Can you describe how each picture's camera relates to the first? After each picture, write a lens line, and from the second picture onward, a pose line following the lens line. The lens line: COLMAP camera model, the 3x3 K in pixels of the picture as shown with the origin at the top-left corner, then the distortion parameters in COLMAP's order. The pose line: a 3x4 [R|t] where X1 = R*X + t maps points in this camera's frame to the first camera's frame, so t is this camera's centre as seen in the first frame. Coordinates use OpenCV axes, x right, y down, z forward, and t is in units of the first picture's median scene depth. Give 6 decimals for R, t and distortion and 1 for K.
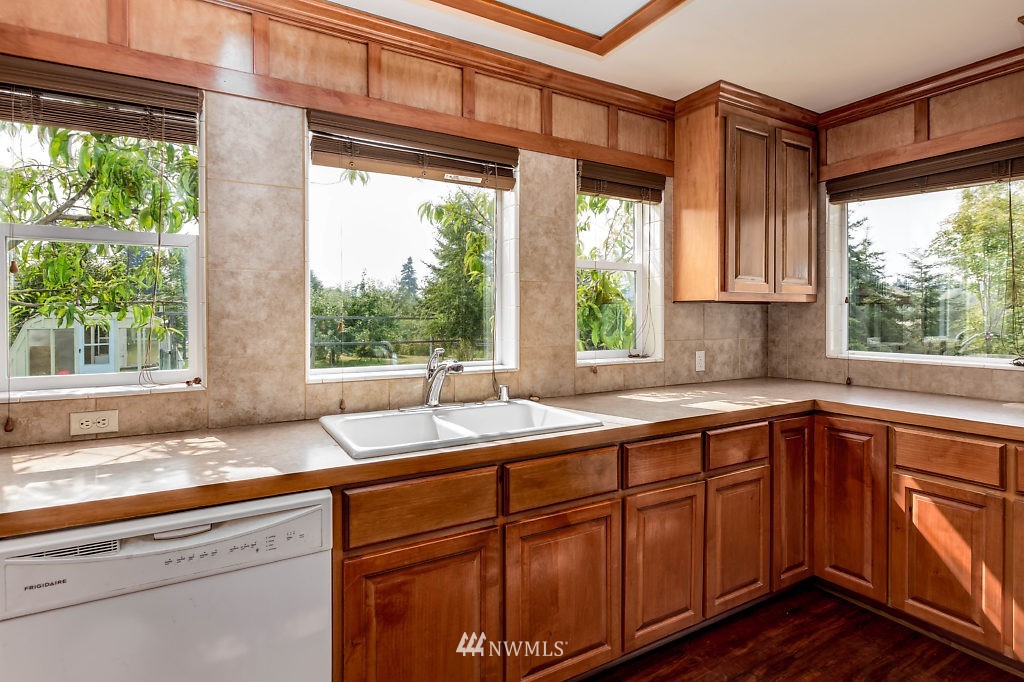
lens RADIAL K [[504.9, 0, 535.4], [0, 504.9, 314.0], [0, 0, 1]] dist [0.001840, 0.000193]
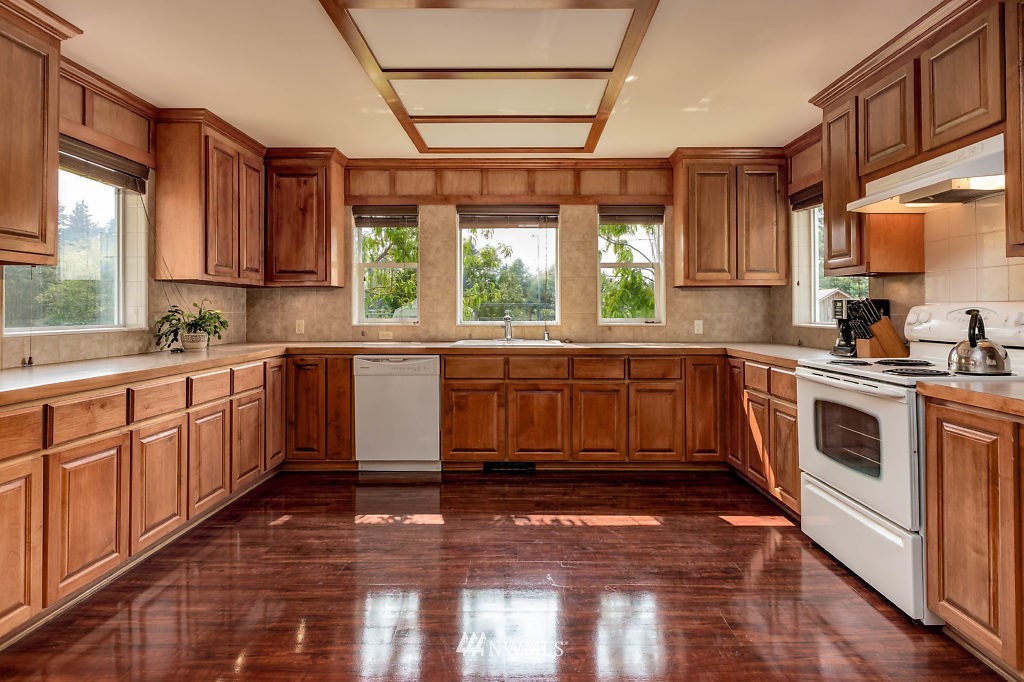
lens RADIAL K [[504.9, 0, 514.1], [0, 504.9, 304.8], [0, 0, 1]] dist [0.001840, 0.000193]
pose [[0.844779, -0.000625, -0.535116, 0.792214], [-0.001812, 0.999990, -0.004028, 0.042308], [0.535113, 0.004373, 0.844769, -0.630116]]
